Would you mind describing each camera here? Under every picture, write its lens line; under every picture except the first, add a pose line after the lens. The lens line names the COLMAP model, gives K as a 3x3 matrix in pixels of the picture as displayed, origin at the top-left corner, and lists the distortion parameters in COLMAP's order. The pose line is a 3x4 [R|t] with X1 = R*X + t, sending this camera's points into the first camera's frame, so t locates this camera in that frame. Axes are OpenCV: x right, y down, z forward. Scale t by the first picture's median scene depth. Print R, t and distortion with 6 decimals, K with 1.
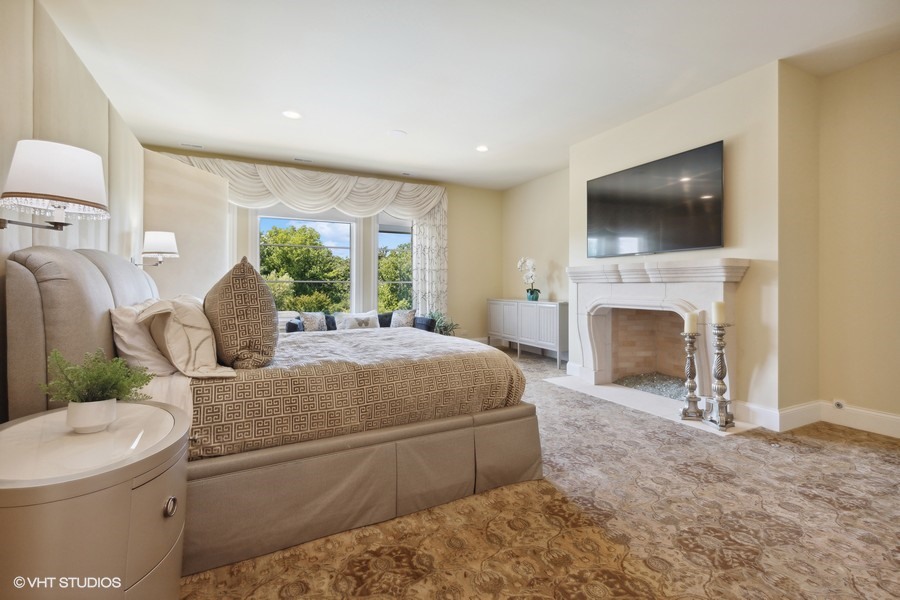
lens RADIAL K [[431.0, 0, 455.3], [0, 431.0, 285.9], [0, 0, 1]] dist [-0.000415, -0.000081]
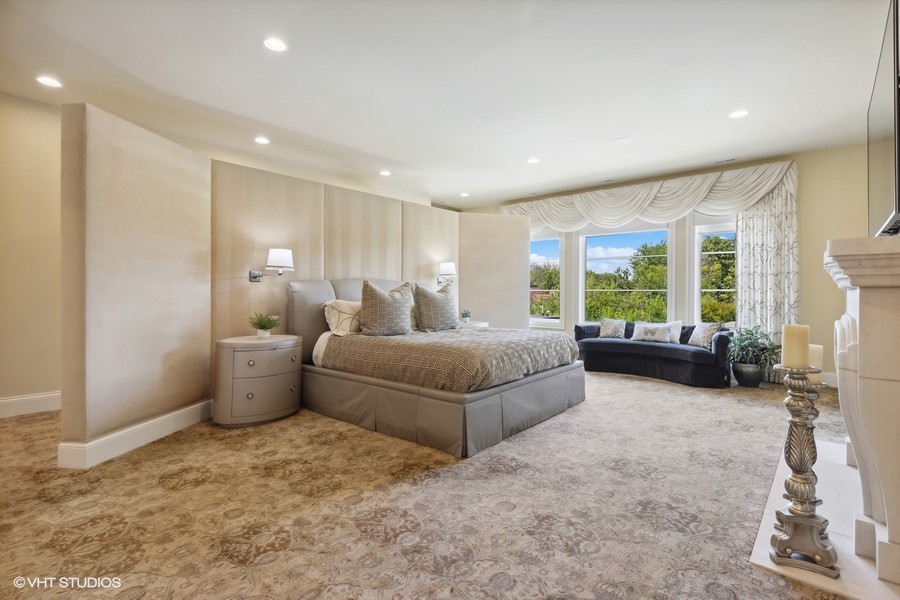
lens RADIAL K [[425.7, 0, 451.1], [0, 425.7, 294.8], [0, 0, 1]] dist [-0.000838, -0.000025]
pose [[0.368495, 0.003163, -0.929624, 0.534041], [-0.001050, 0.999995, 0.002986, -0.001359], [0.929629, -0.000124, 0.368497, 0.231360]]
